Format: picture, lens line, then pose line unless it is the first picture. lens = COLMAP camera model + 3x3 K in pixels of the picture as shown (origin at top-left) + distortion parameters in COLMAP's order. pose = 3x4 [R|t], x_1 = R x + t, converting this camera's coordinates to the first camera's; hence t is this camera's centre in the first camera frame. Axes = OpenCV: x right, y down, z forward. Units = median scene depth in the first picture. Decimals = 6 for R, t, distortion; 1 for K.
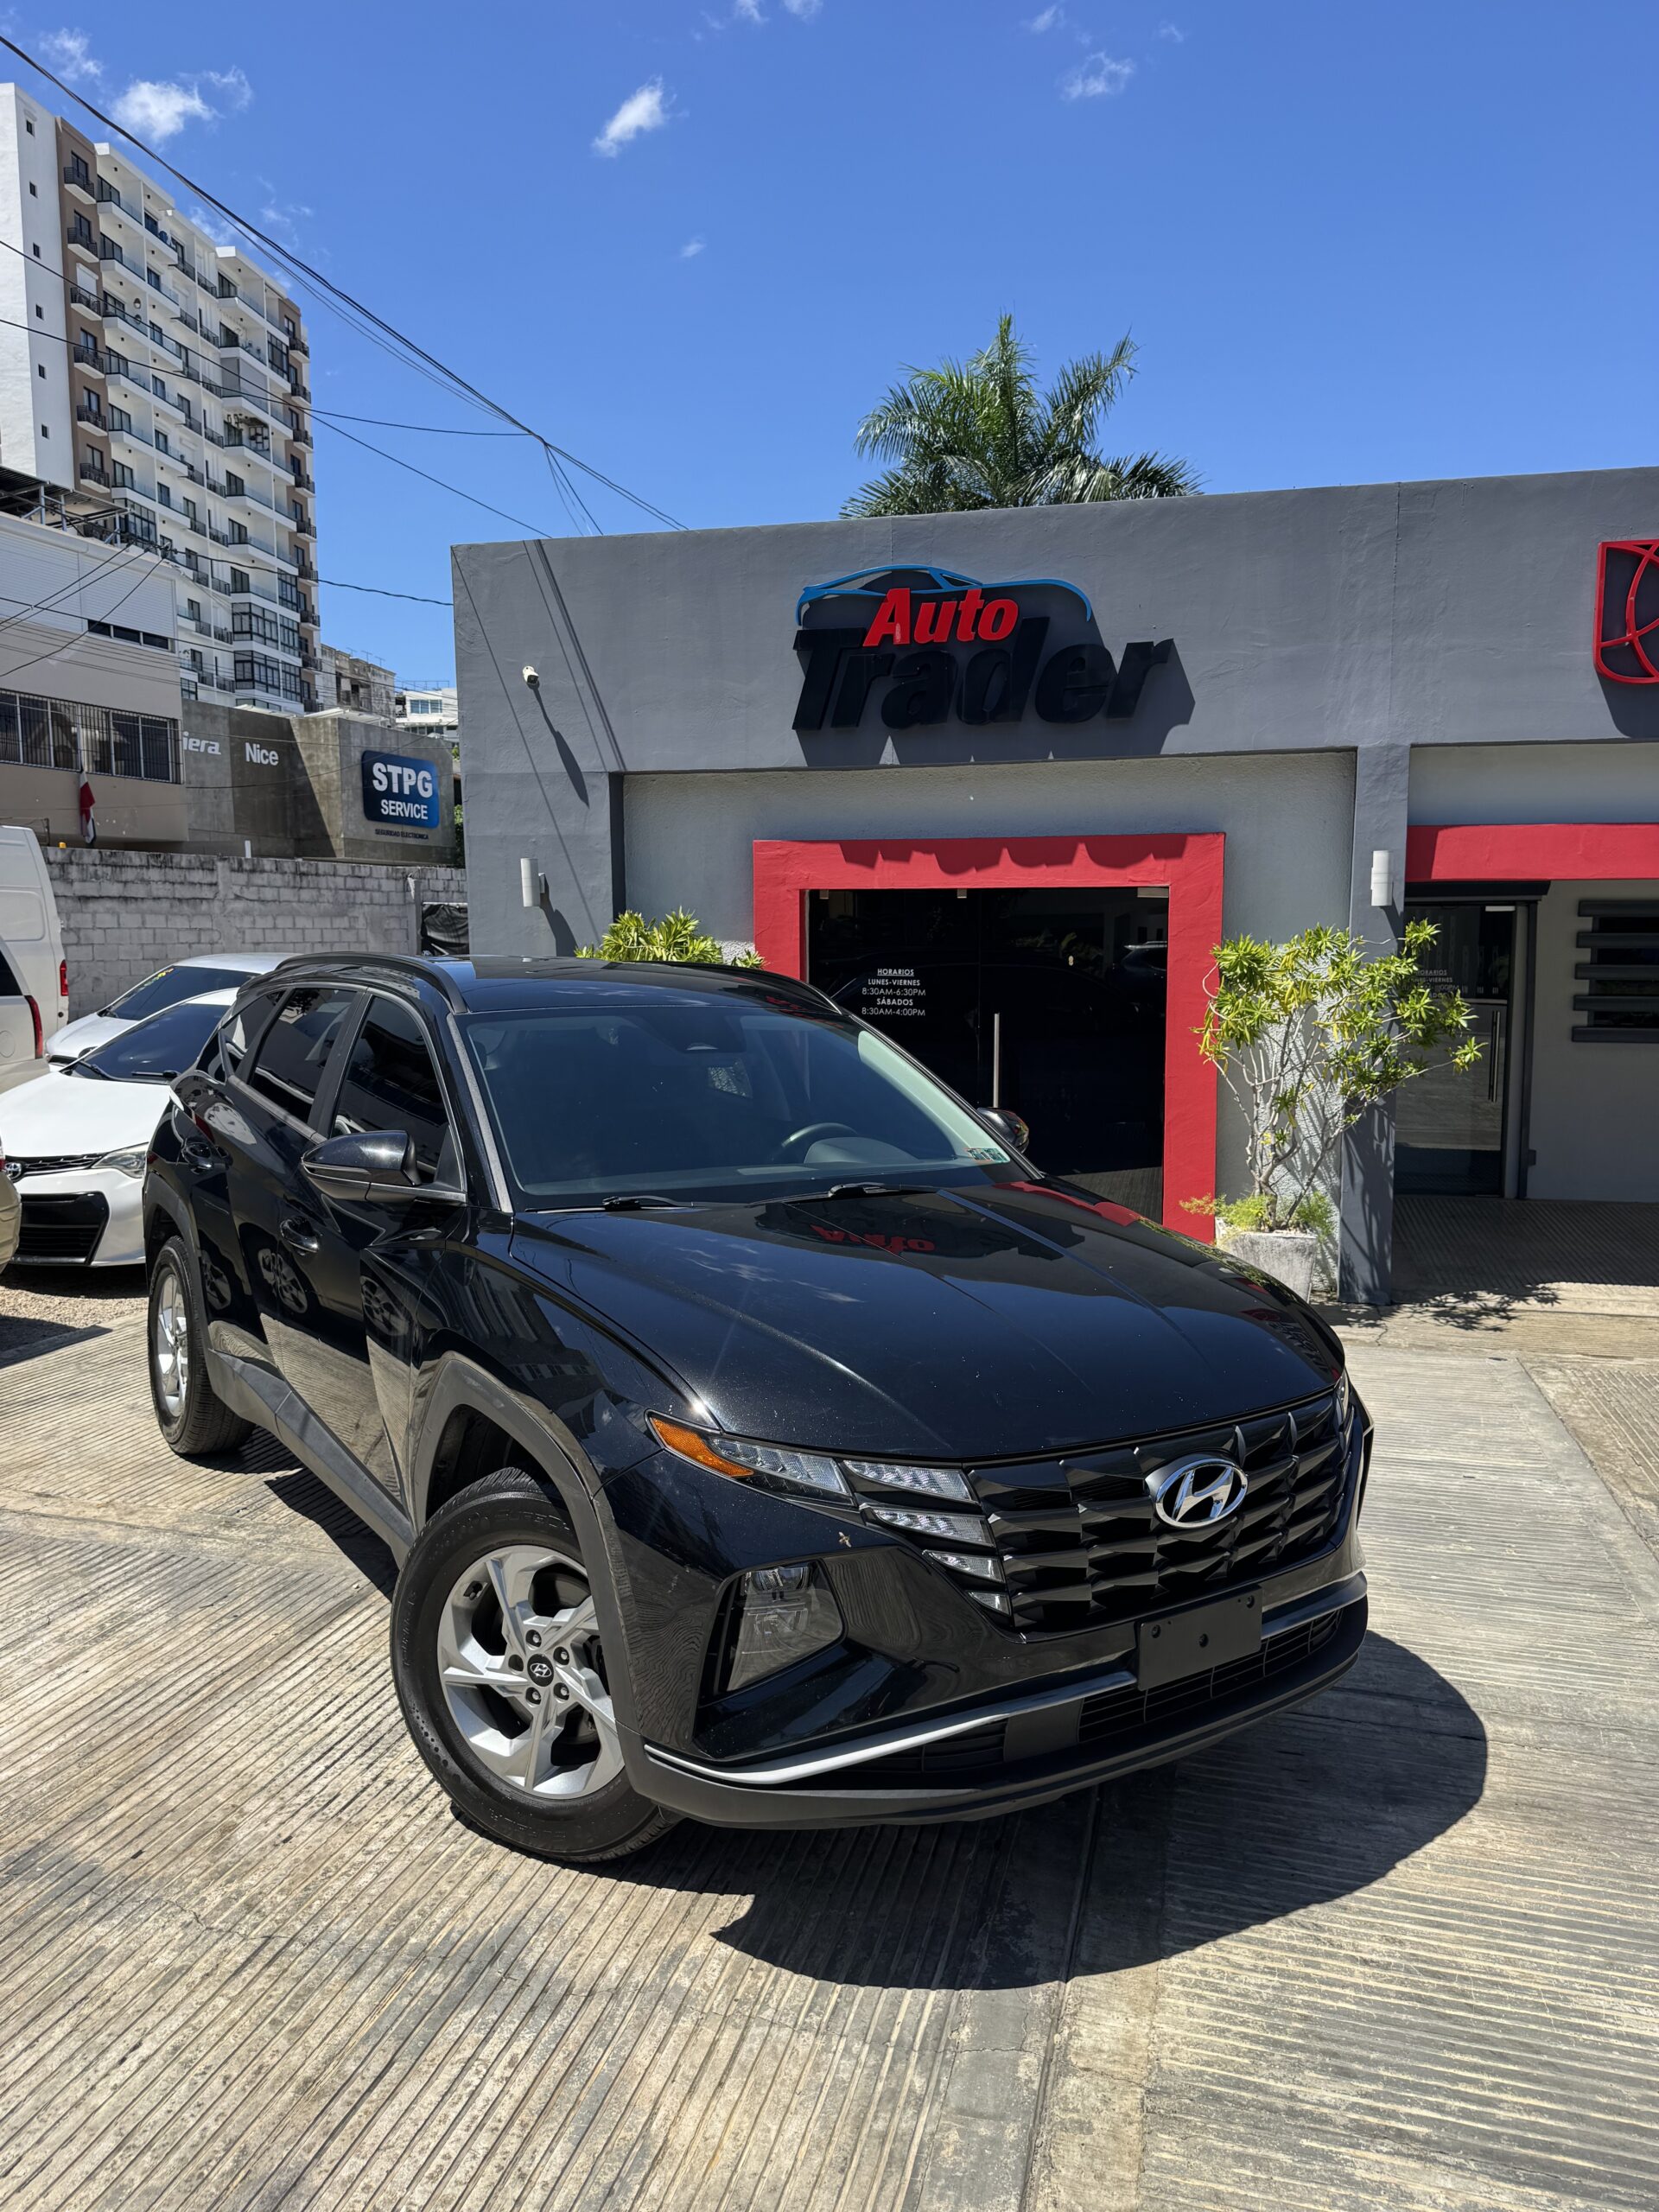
lens RADIAL K [[1547.2, 0, 833.6], [0, 1547.2, 1118.3], [0, 0, 1]] dist [0.038345, -0.045627]
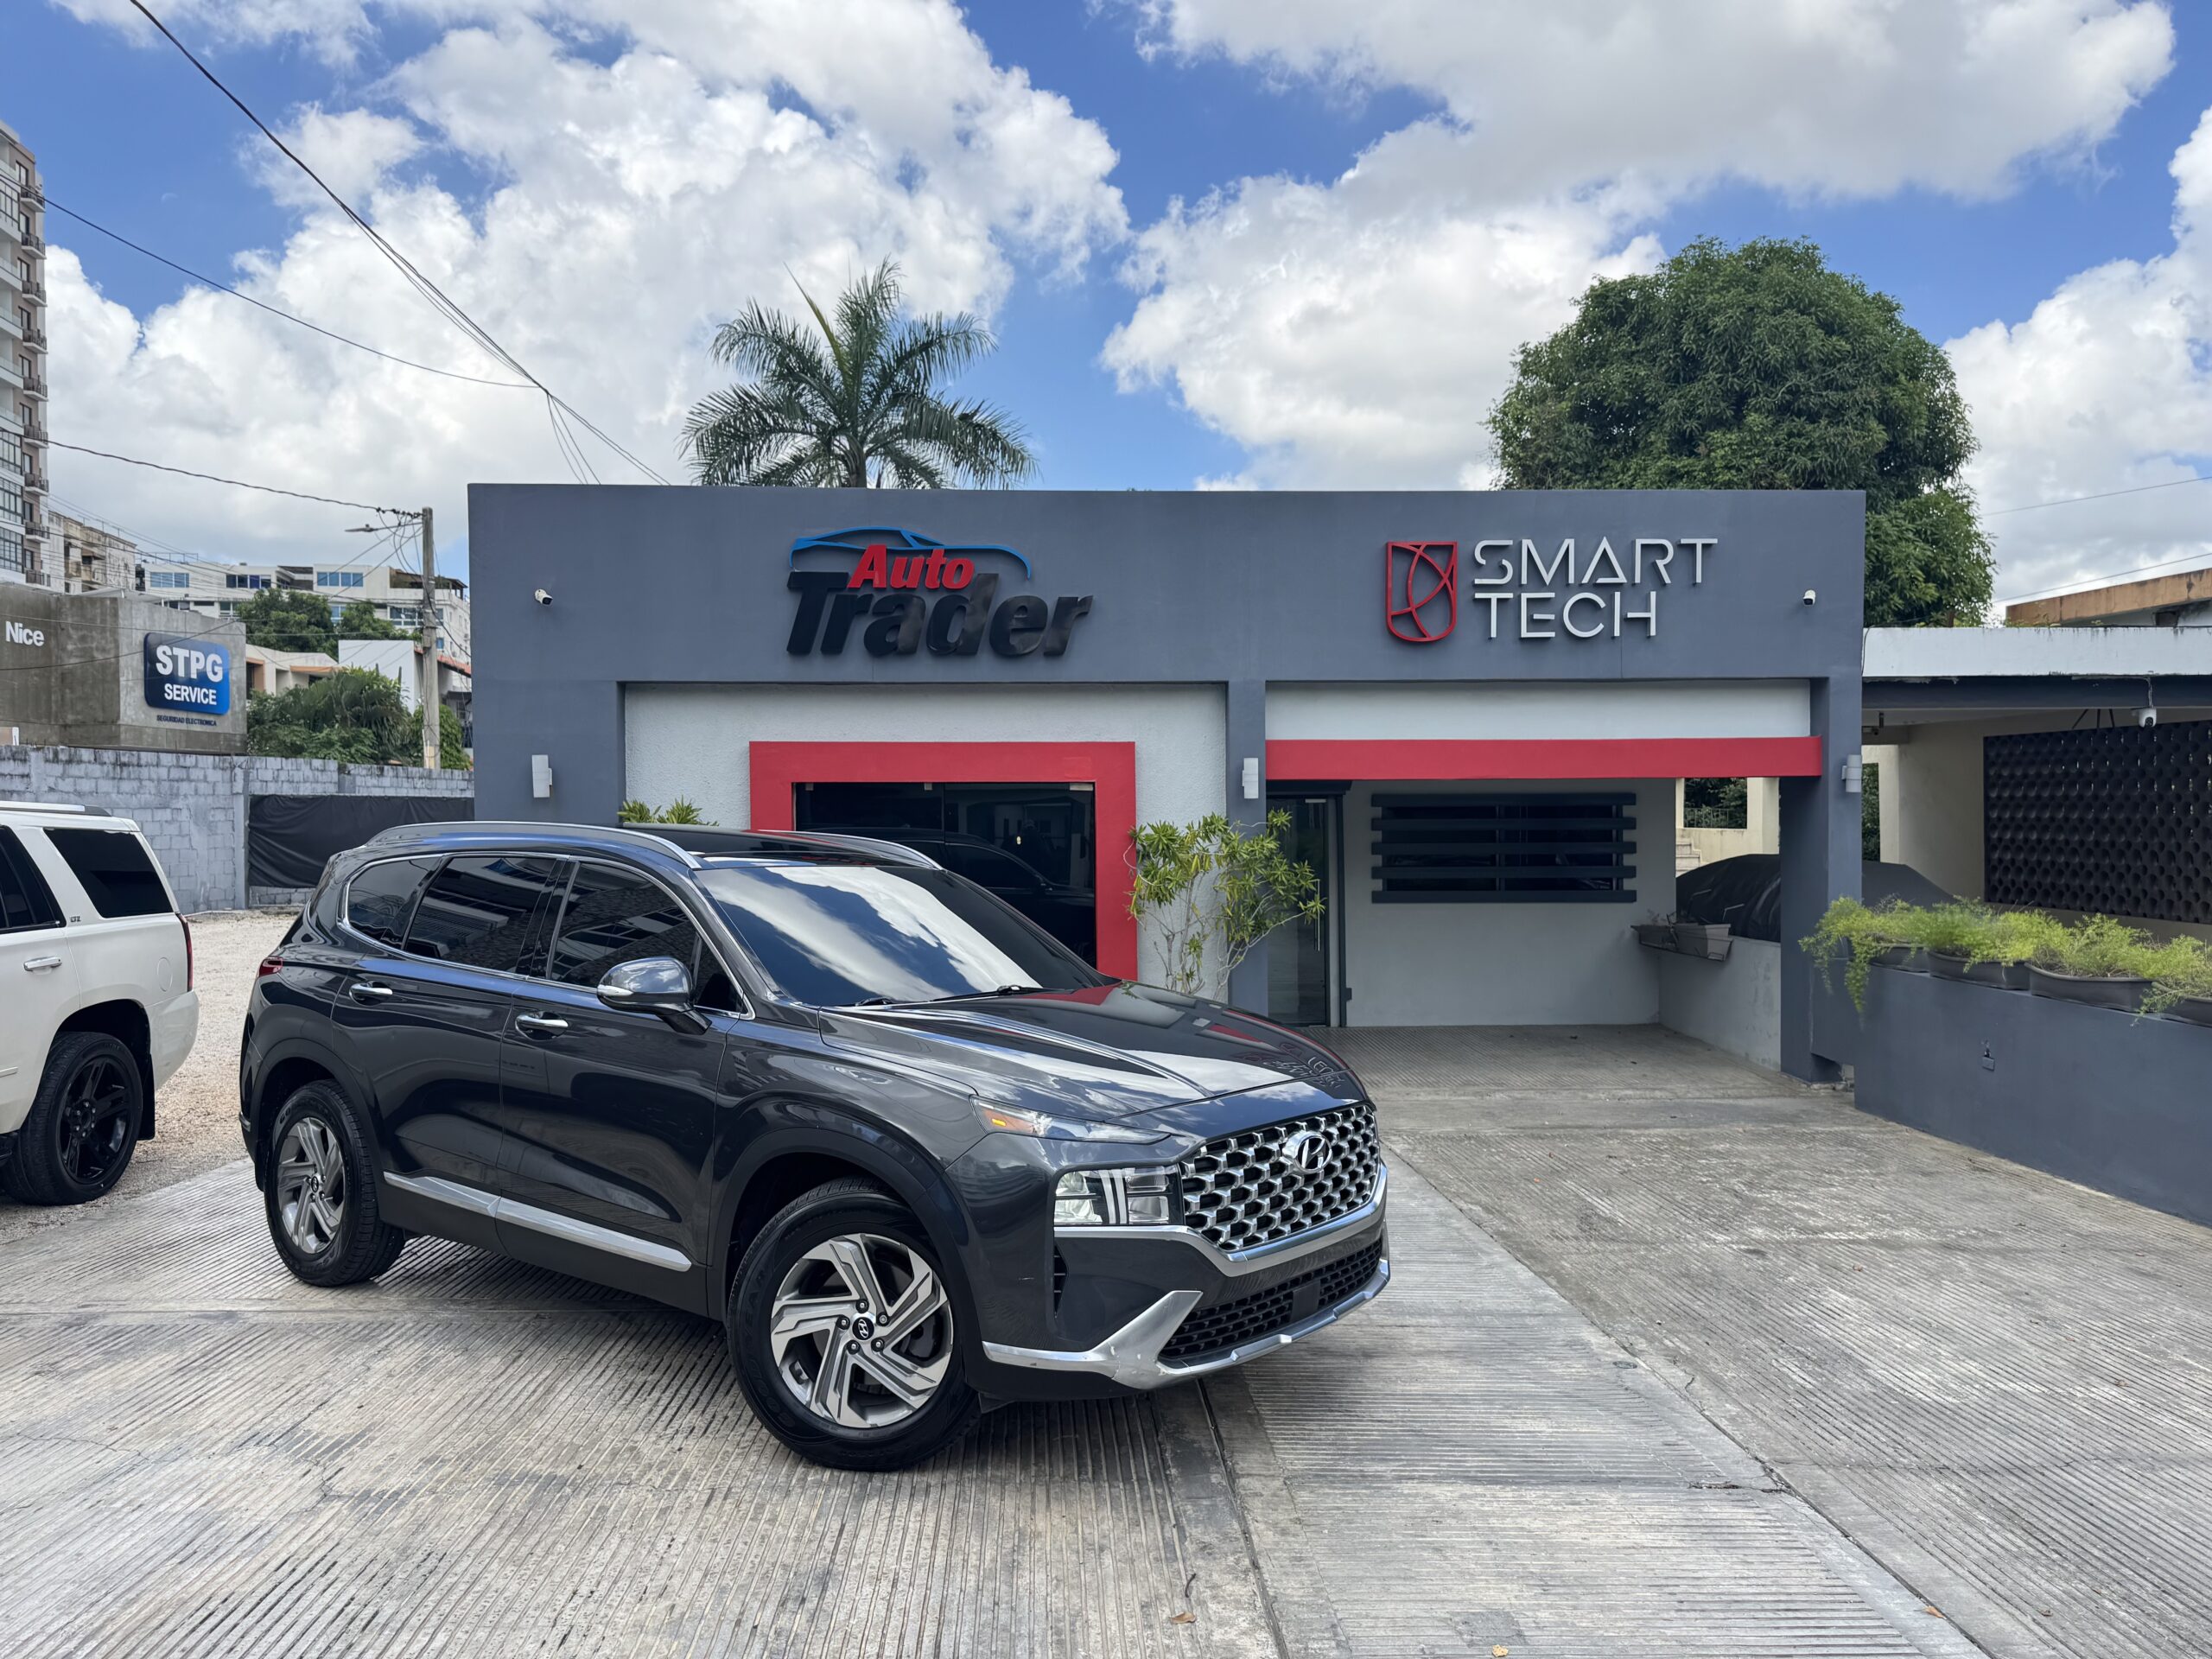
lens RADIAL K [[1547.2, 0, 1103.2], [0, 1547.2, 818.4], [0, 0, 1]] dist [0.038345, -0.045627]
pose [[0.956608, -0.005460, 0.291326, -0.137767], [0.040682, 0.992534, -0.114984, 0.024112], [-0.288523, 0.121846, 0.949688, -0.189143]]
